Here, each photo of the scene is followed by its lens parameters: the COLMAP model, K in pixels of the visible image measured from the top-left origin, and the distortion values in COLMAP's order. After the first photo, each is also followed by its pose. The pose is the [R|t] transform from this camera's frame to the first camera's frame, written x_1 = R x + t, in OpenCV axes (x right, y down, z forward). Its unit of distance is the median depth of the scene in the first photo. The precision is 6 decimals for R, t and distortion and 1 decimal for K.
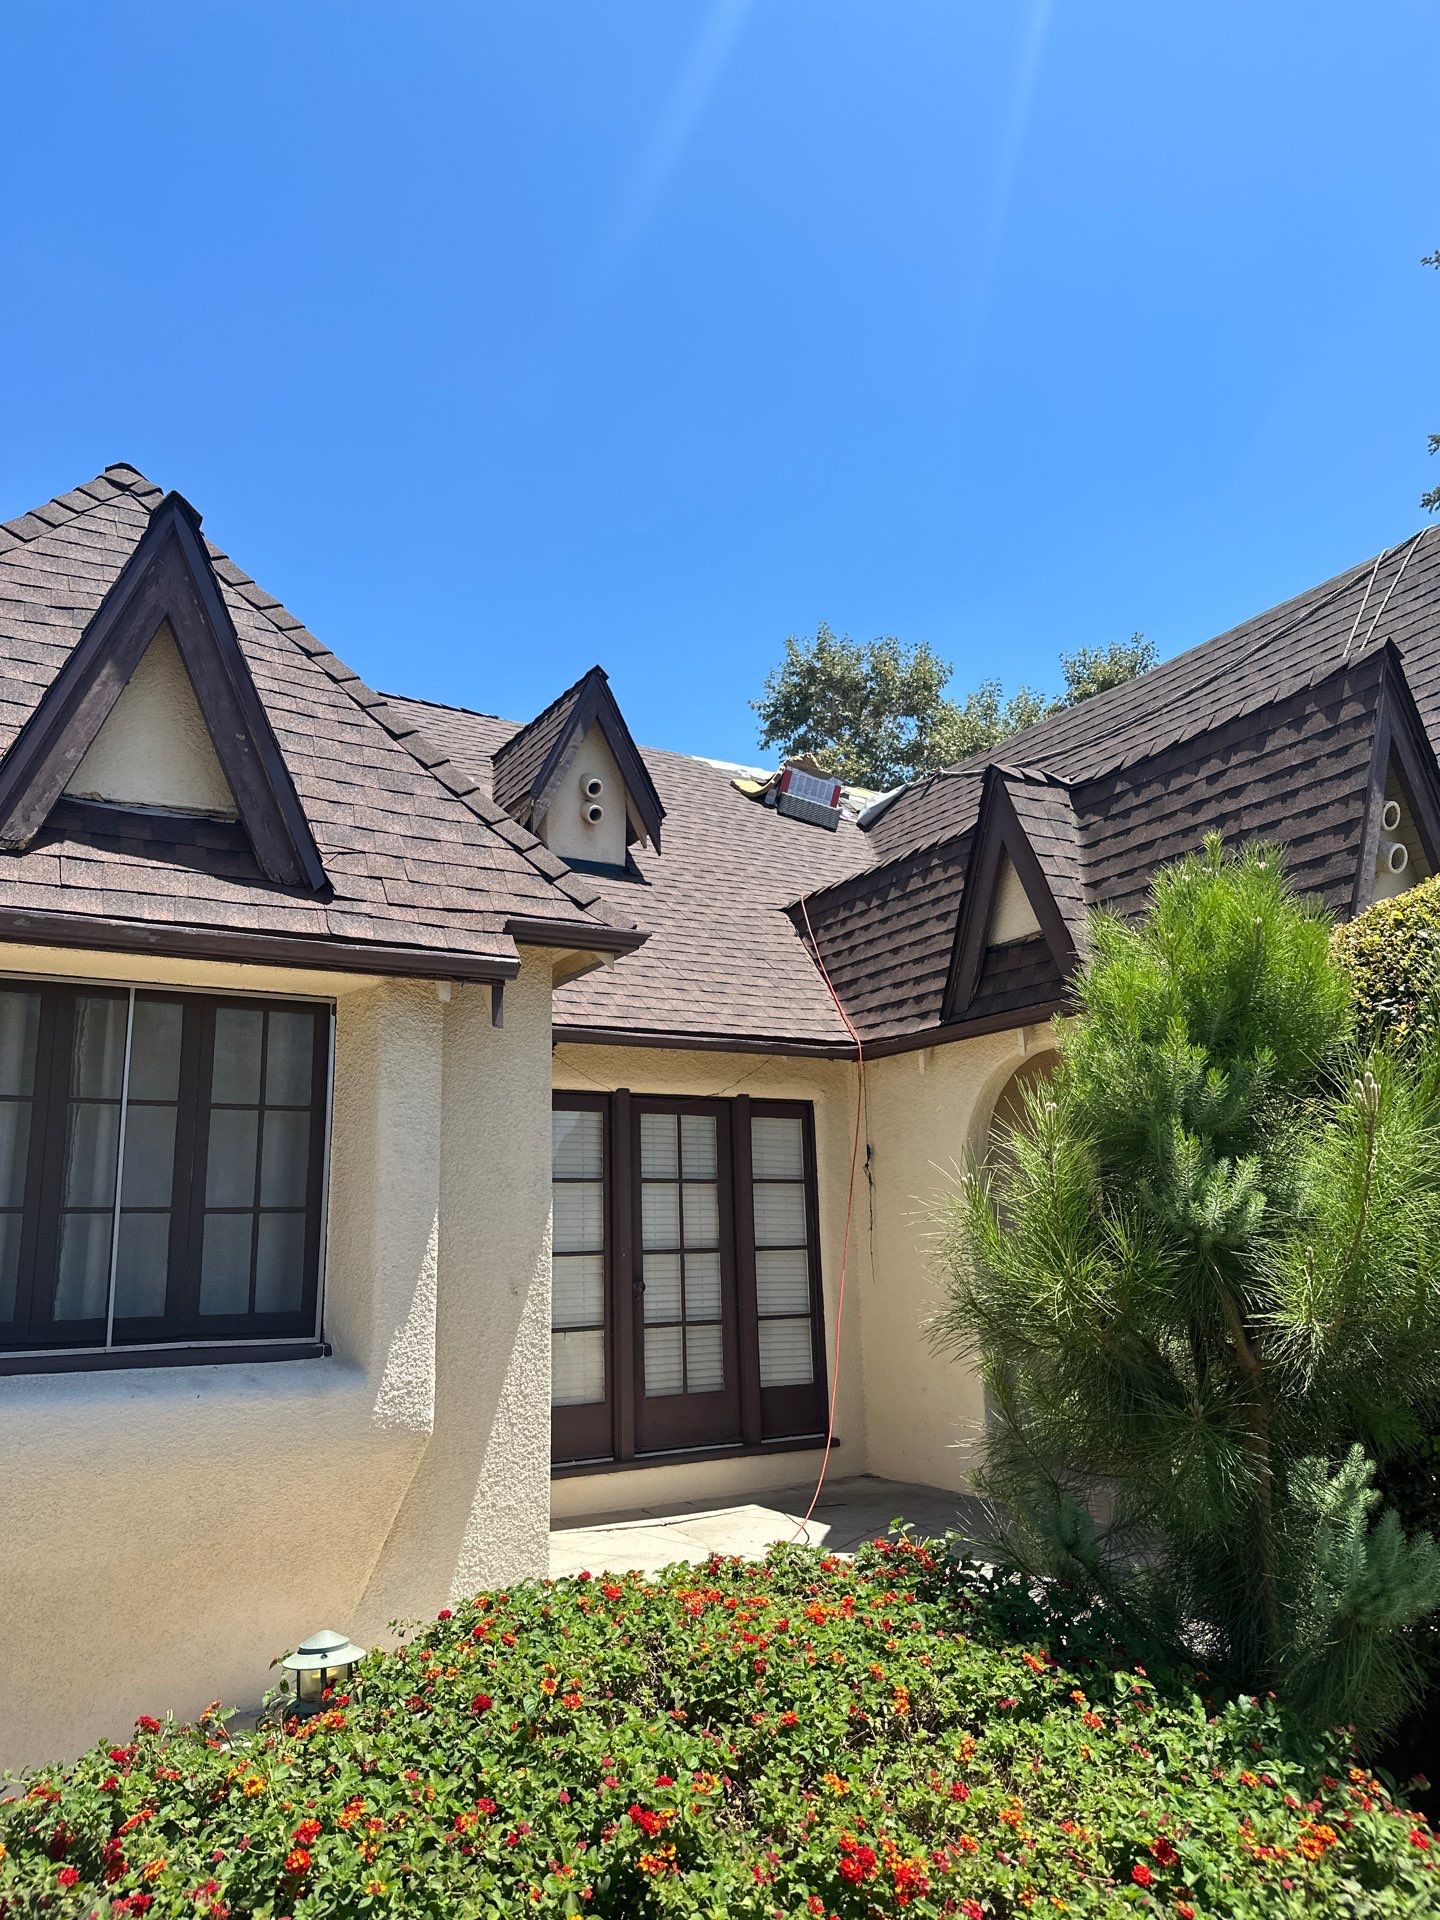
lens RADIAL K [[1330.6, 0, 724.9], [0, 1330.6, 970.5], [0, 0, 1]] dist [0.165386, -0.331879]
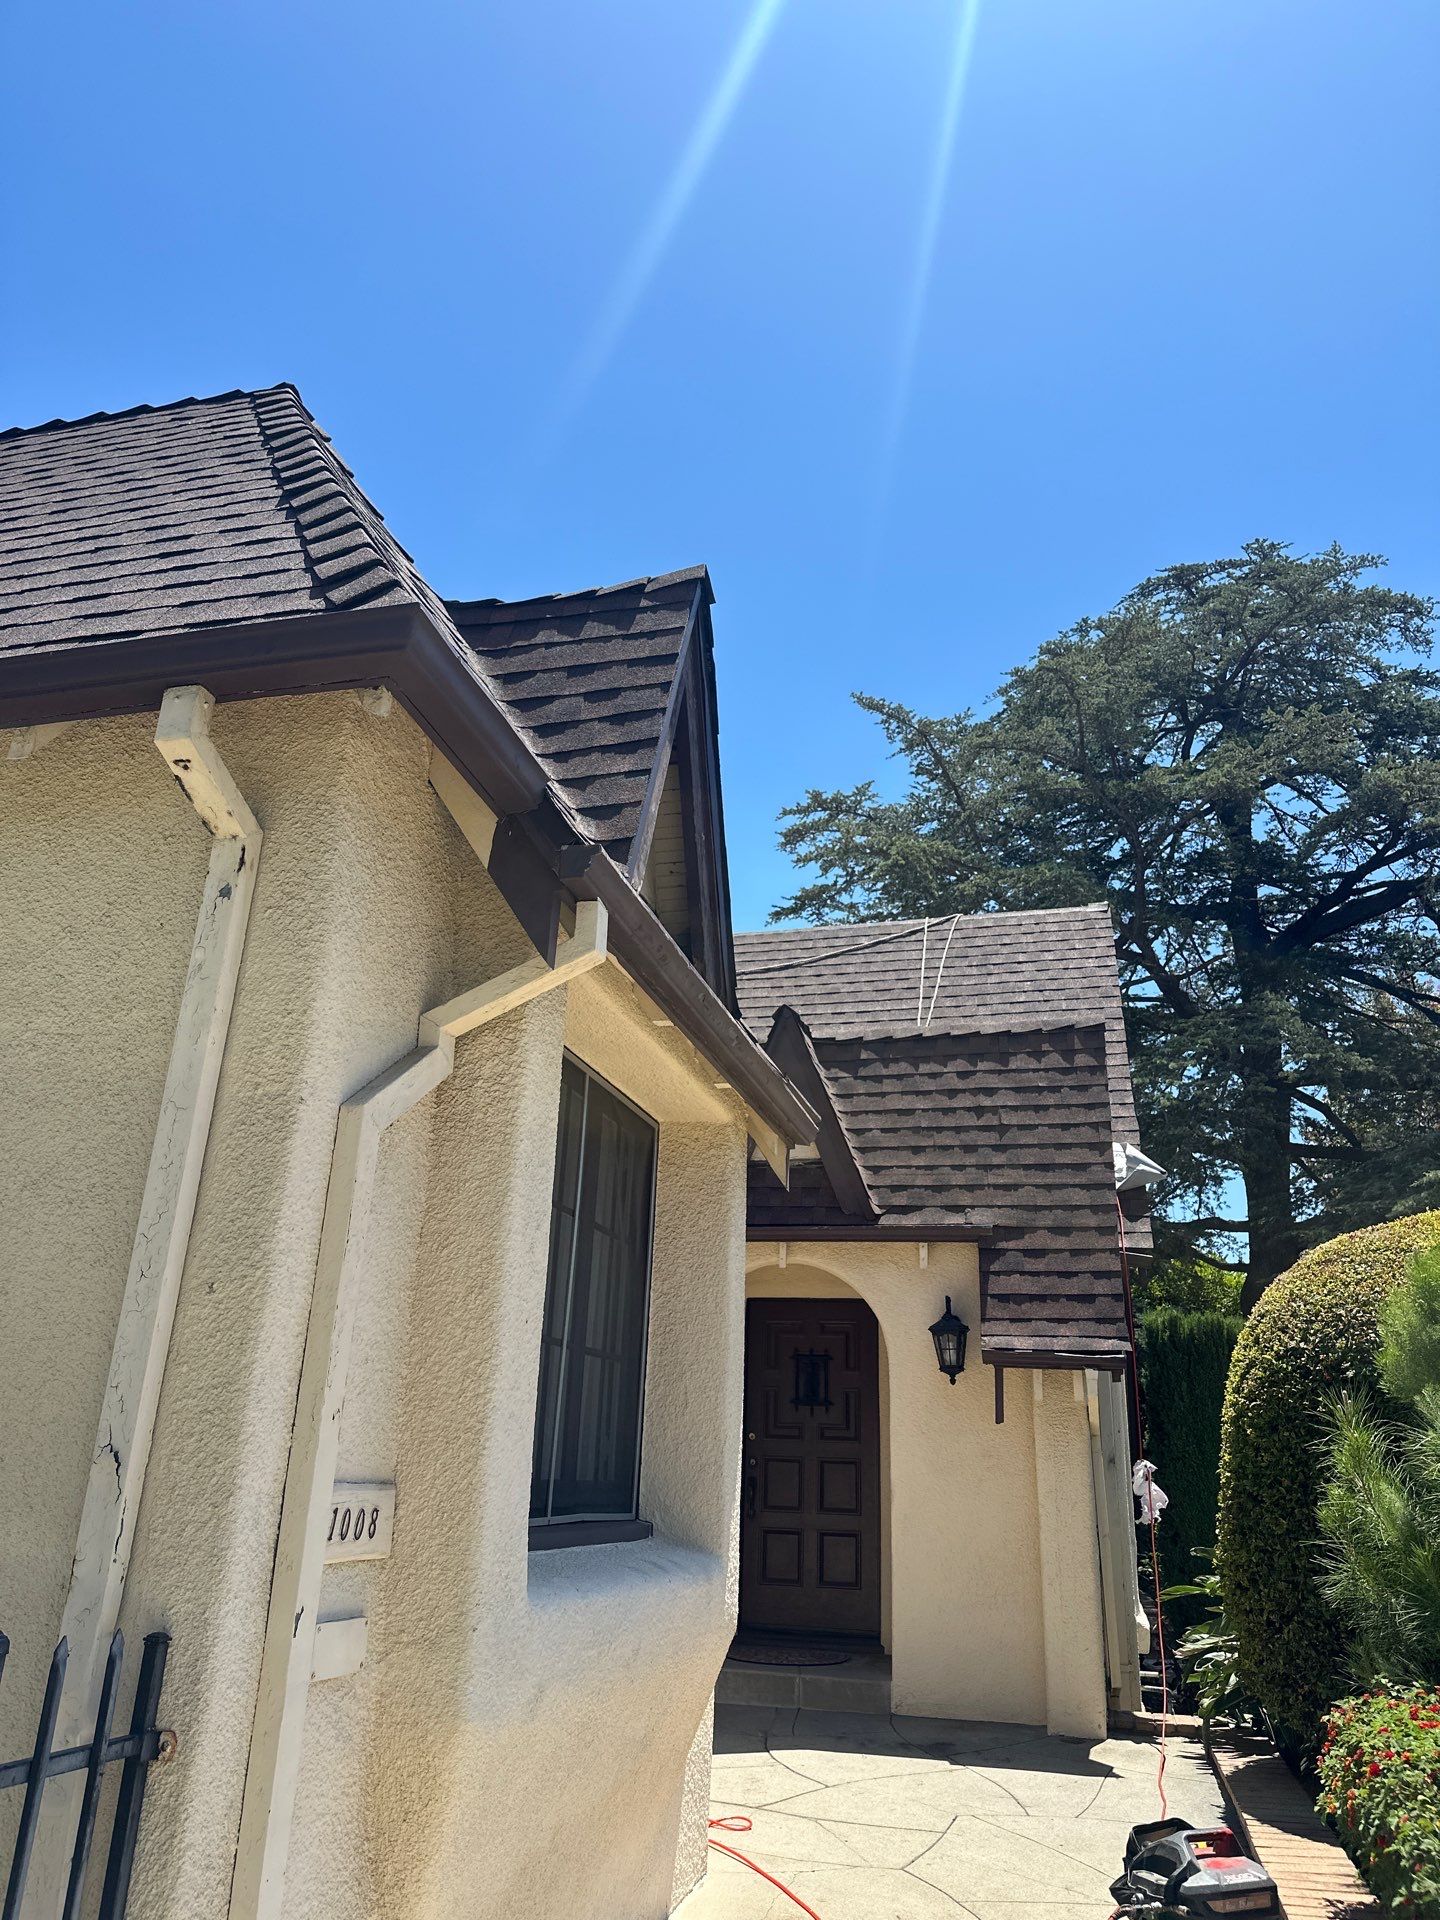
lens RADIAL K [[1321.0, 0, 720.0], [0, 1321.0, 960.0], [0, 0, 1]] dist [0.147337, -0.325895]
pose [[0.716564, 0.296432, 0.631398, -0.804683], [-0.203832, 0.954680, -0.216883, 0.094599], [-0.667074, 0.026711, 0.744512, 0.273927]]
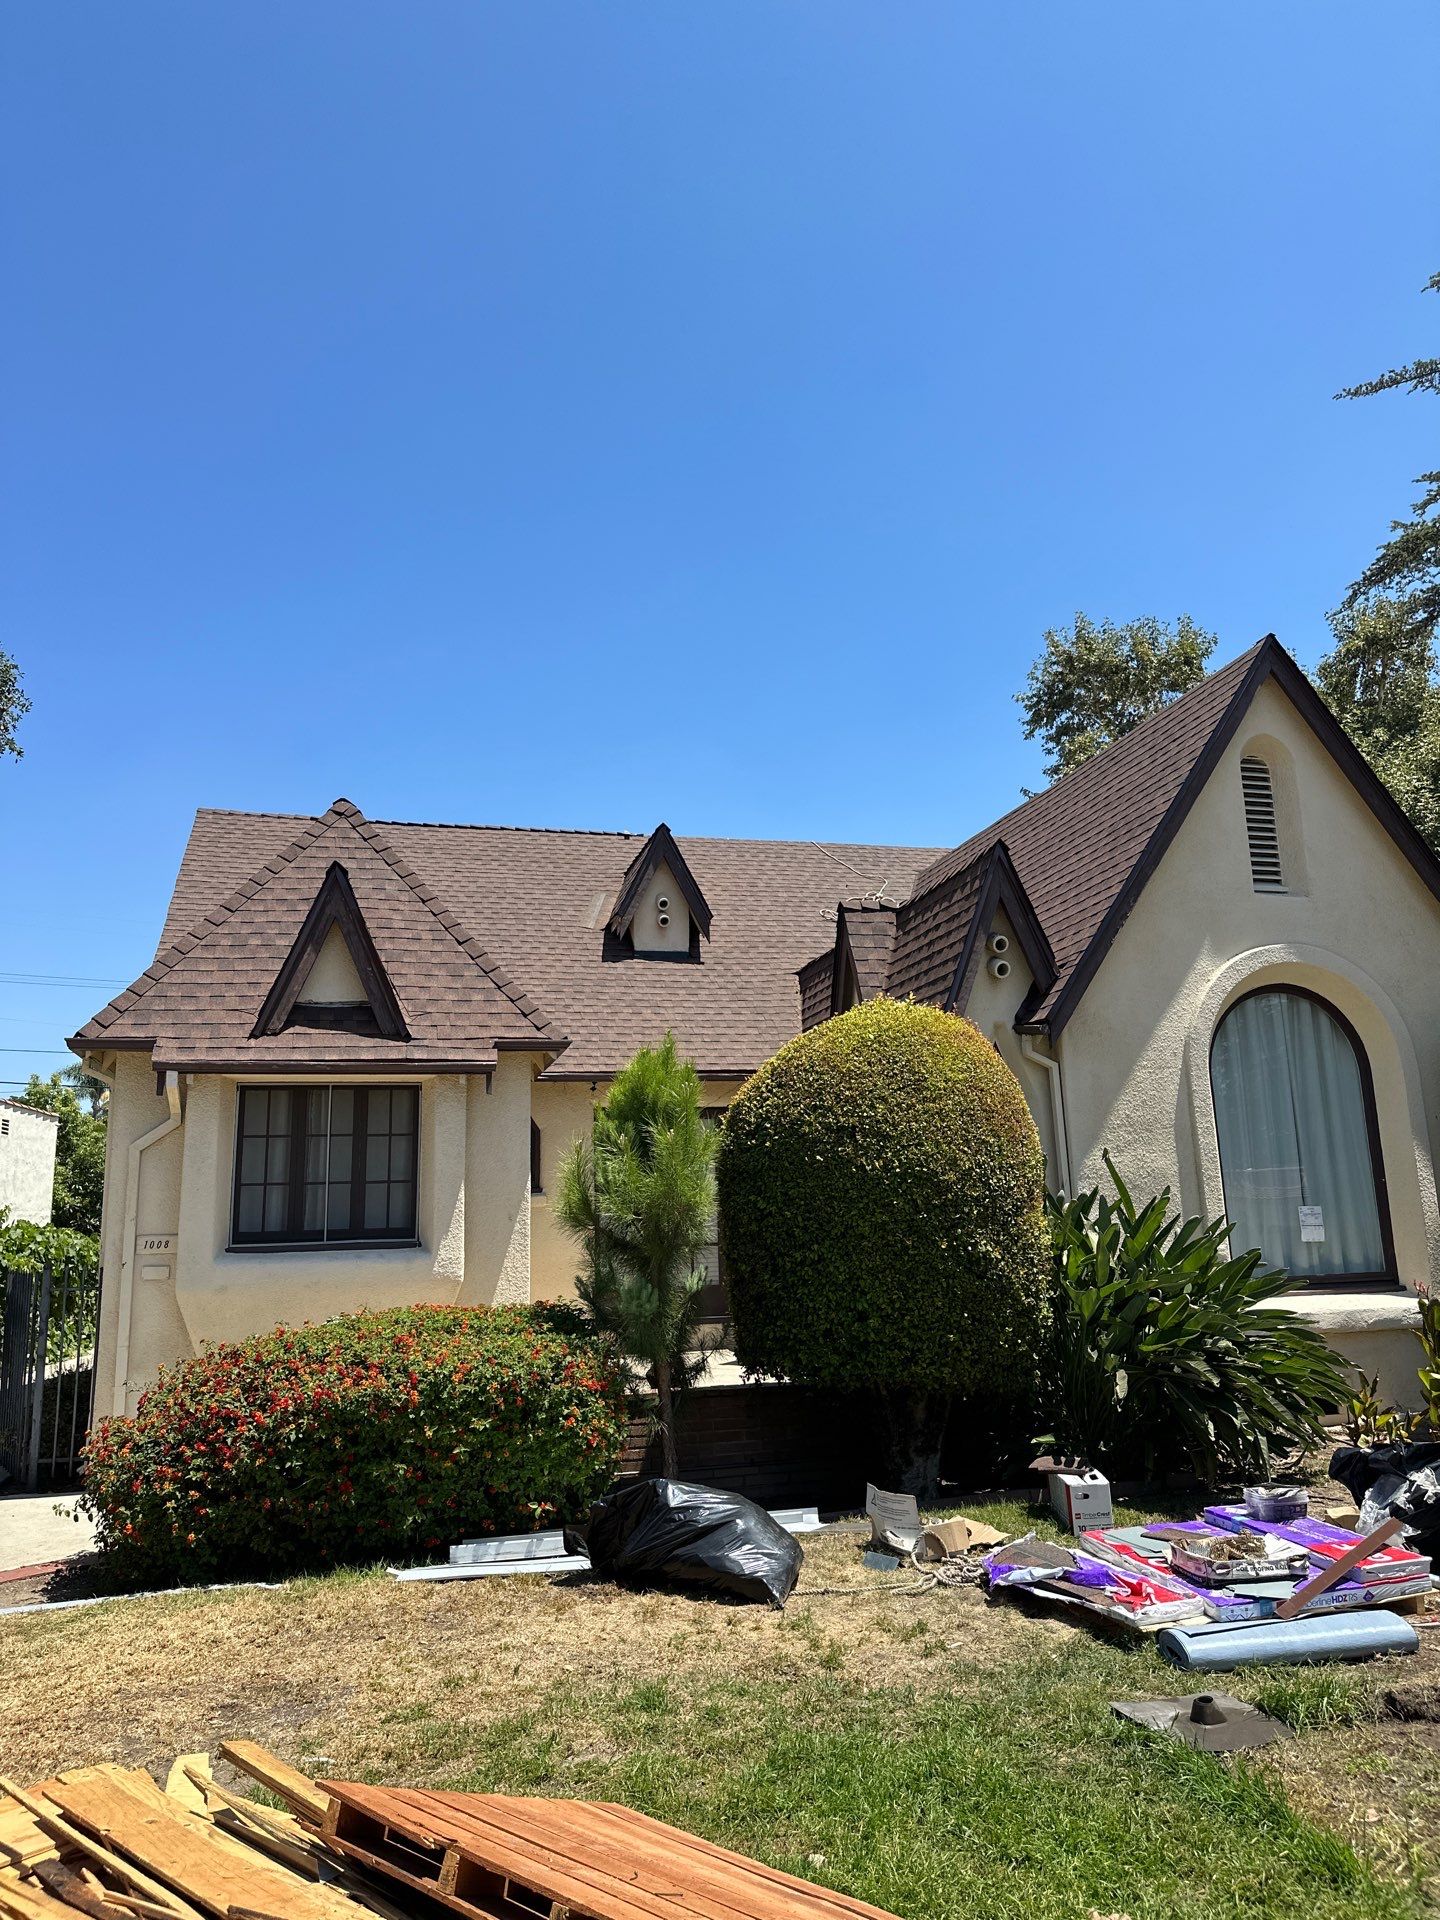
lens RADIAL K [[1327.9, 0, 714.6], [0, 1327.9, 979.4], [0, 0, 1]] dist [0.166943, -0.328956]
pose [[0.957334, -0.051749, -0.284314, 0.717985], [0.061706, 0.997751, 0.026171, -0.158569], [0.282320, -0.042598, 0.958374, -0.838884]]
